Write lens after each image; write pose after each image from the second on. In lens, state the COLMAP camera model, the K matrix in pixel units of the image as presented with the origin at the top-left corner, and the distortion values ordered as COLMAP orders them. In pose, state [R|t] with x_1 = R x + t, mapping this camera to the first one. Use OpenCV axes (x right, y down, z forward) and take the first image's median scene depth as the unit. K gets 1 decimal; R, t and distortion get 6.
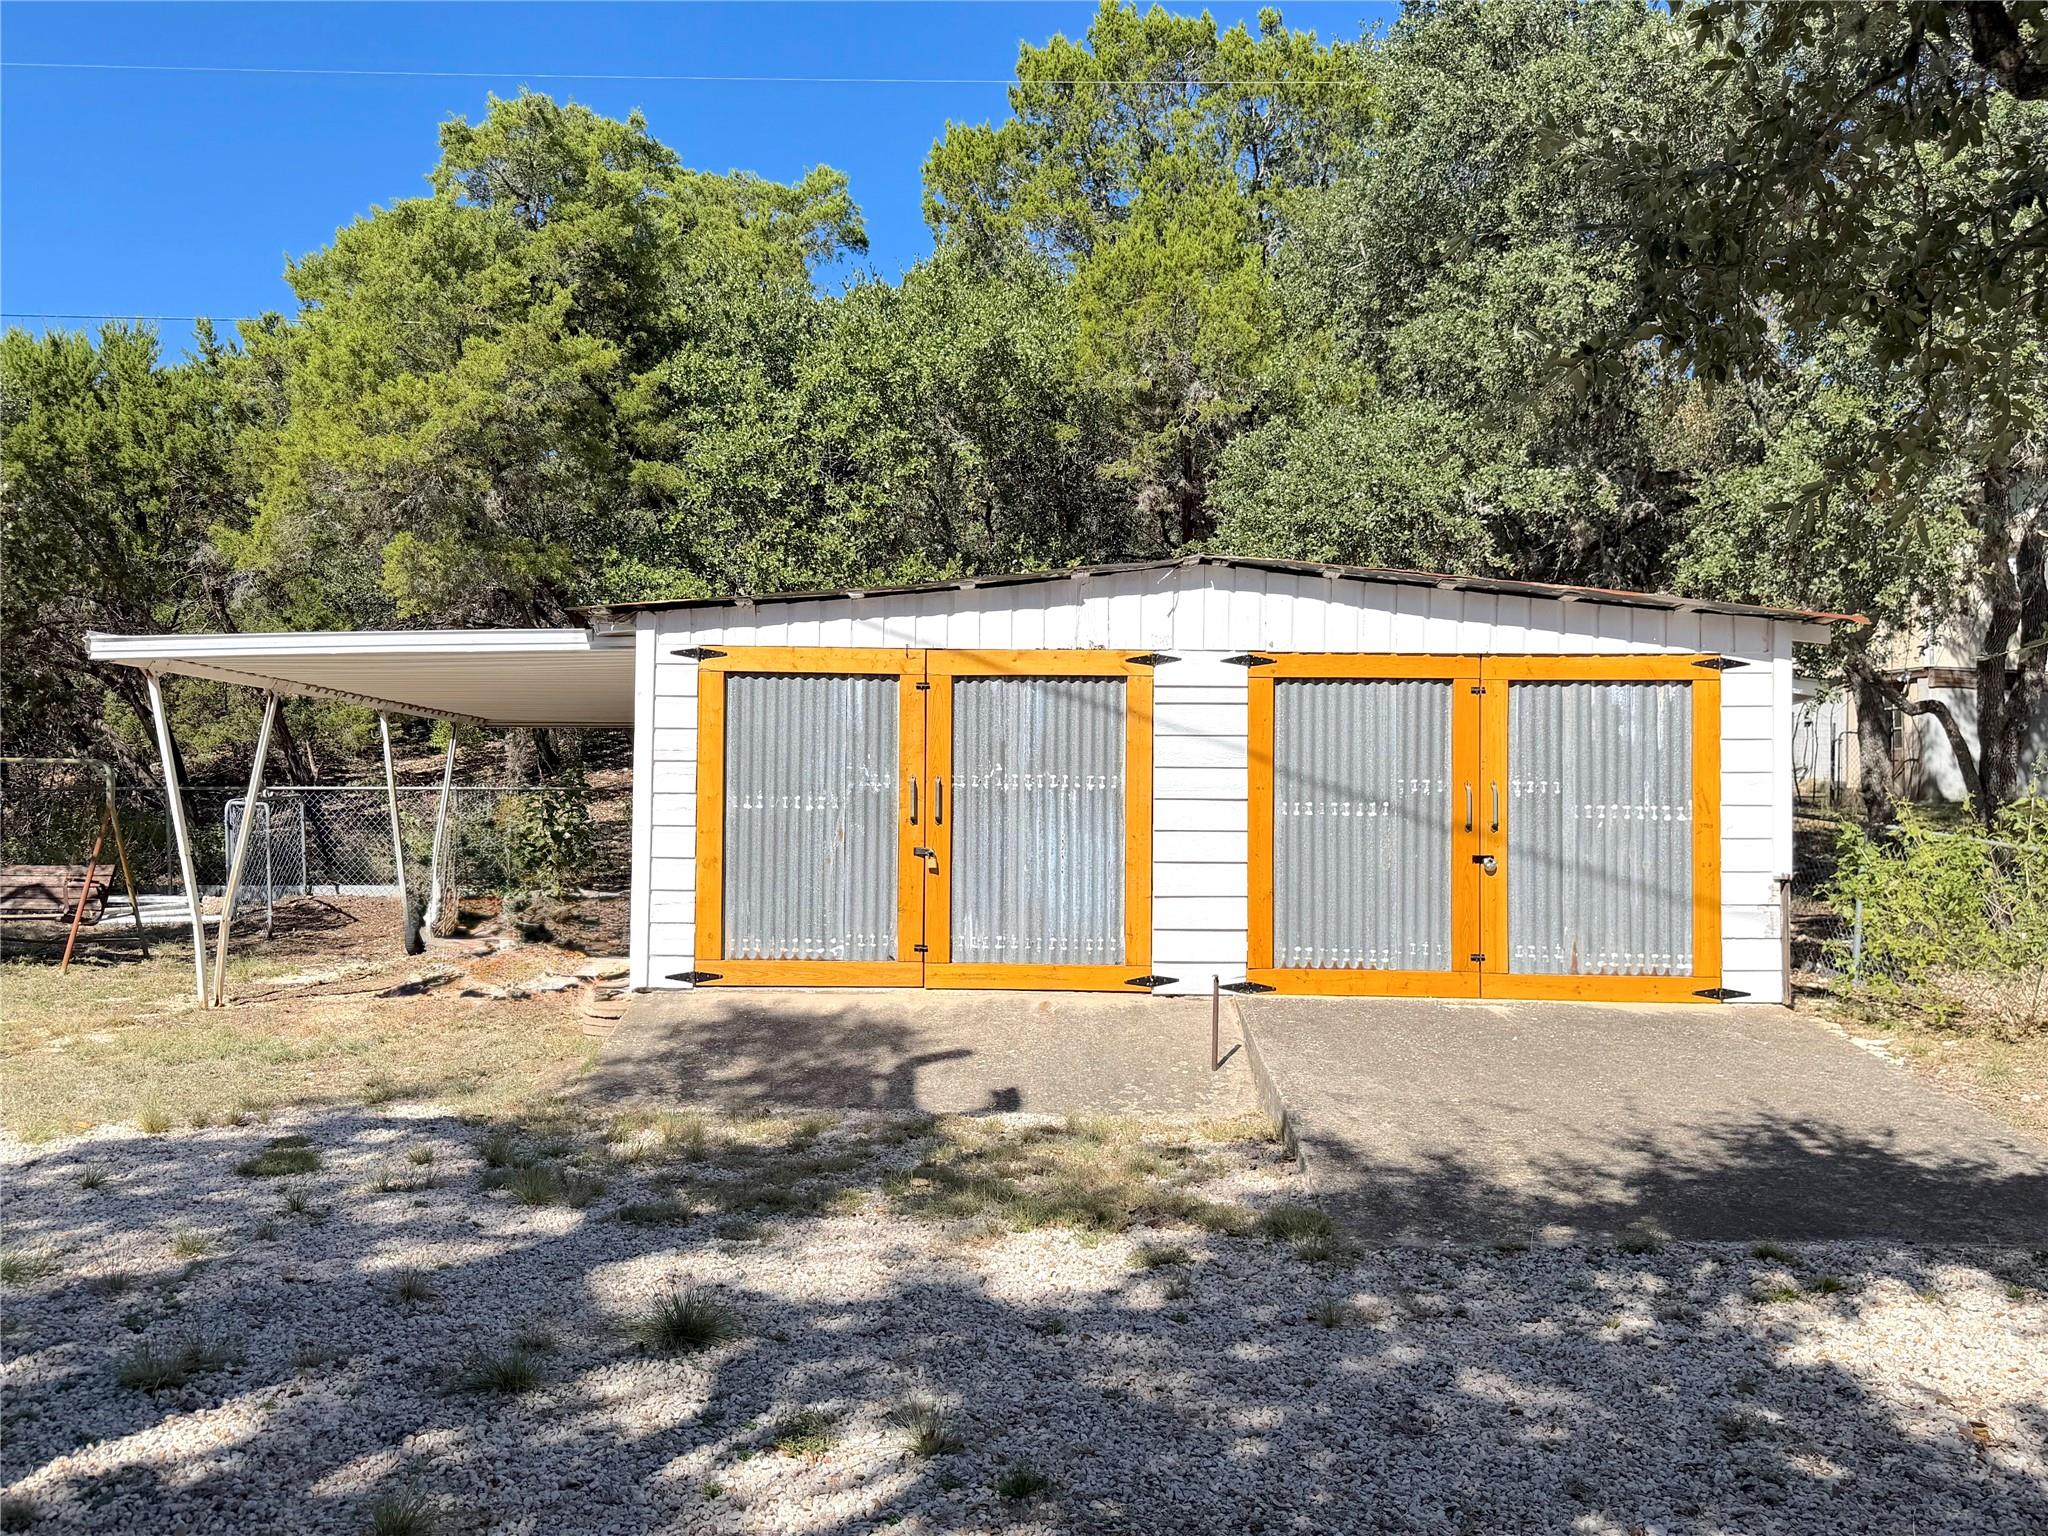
lens RADIAL K [[1673.9, 0, 1024.0], [0, 1673.9, 768.0], [0, 0, 1]] dist [0.000705, -0.000063]
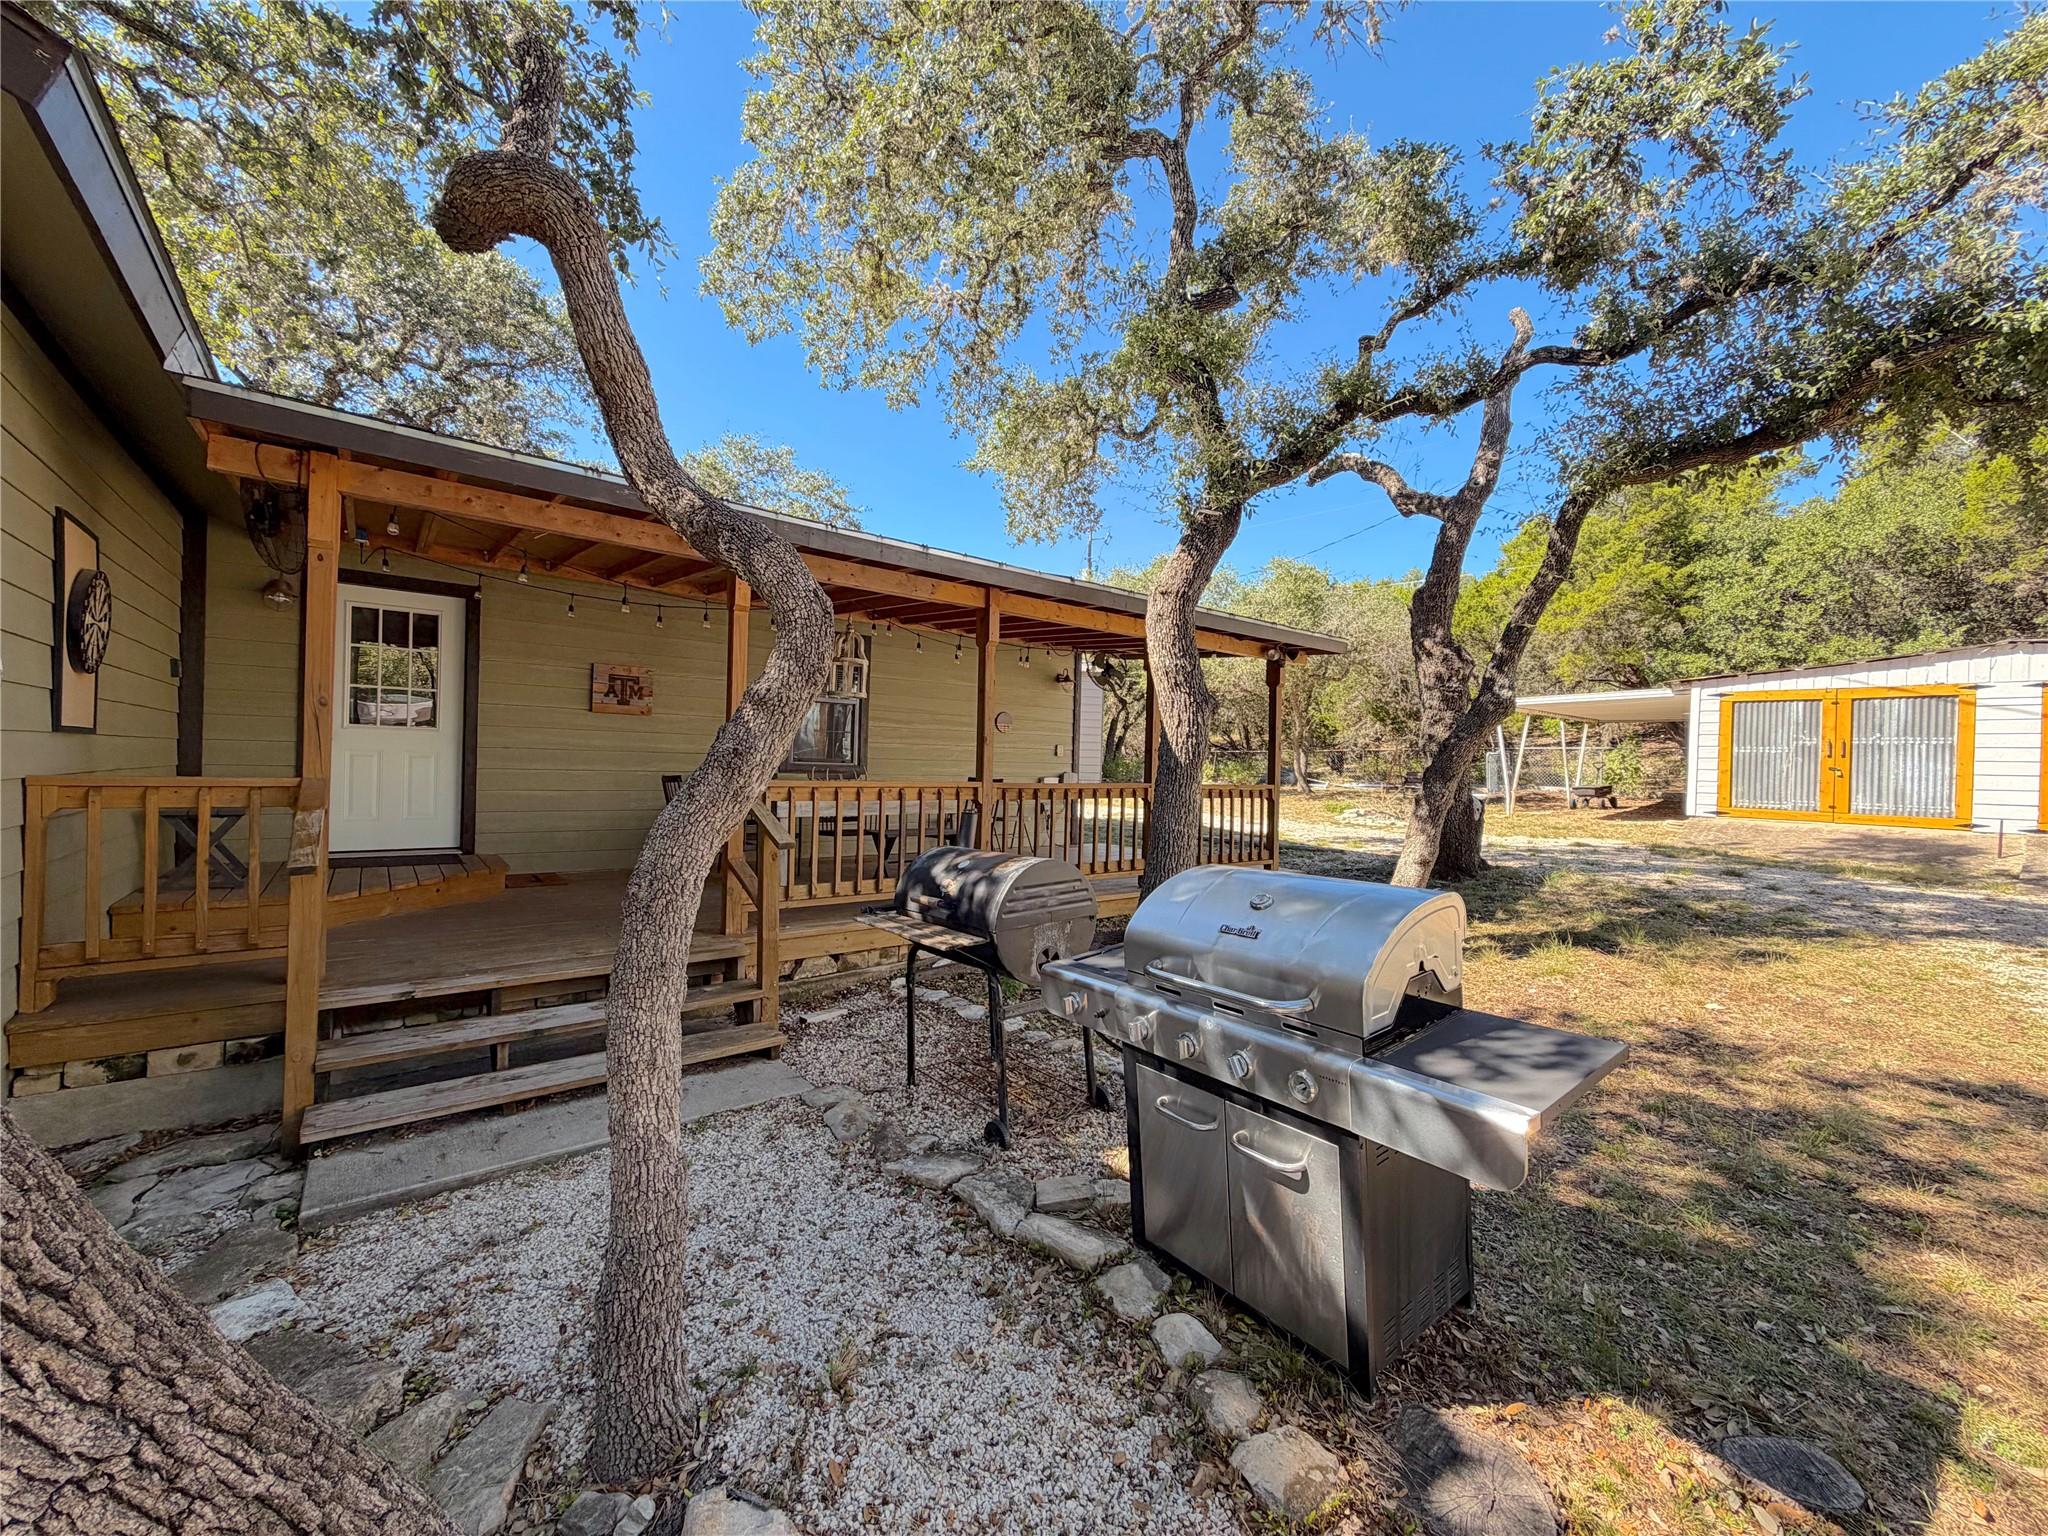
lens RADIAL K [[830.7, 0, 1024.0], [0, 830.7, 768.0], [0, 0, 1]] dist [0.002527, 0.000353]
pose [[0.654707, 0.014860, -0.755737, 0.085677], [0.006222, 0.999667, 0.025047, 0.009129], [0.755857, -0.021101, 0.654396, -0.720573]]
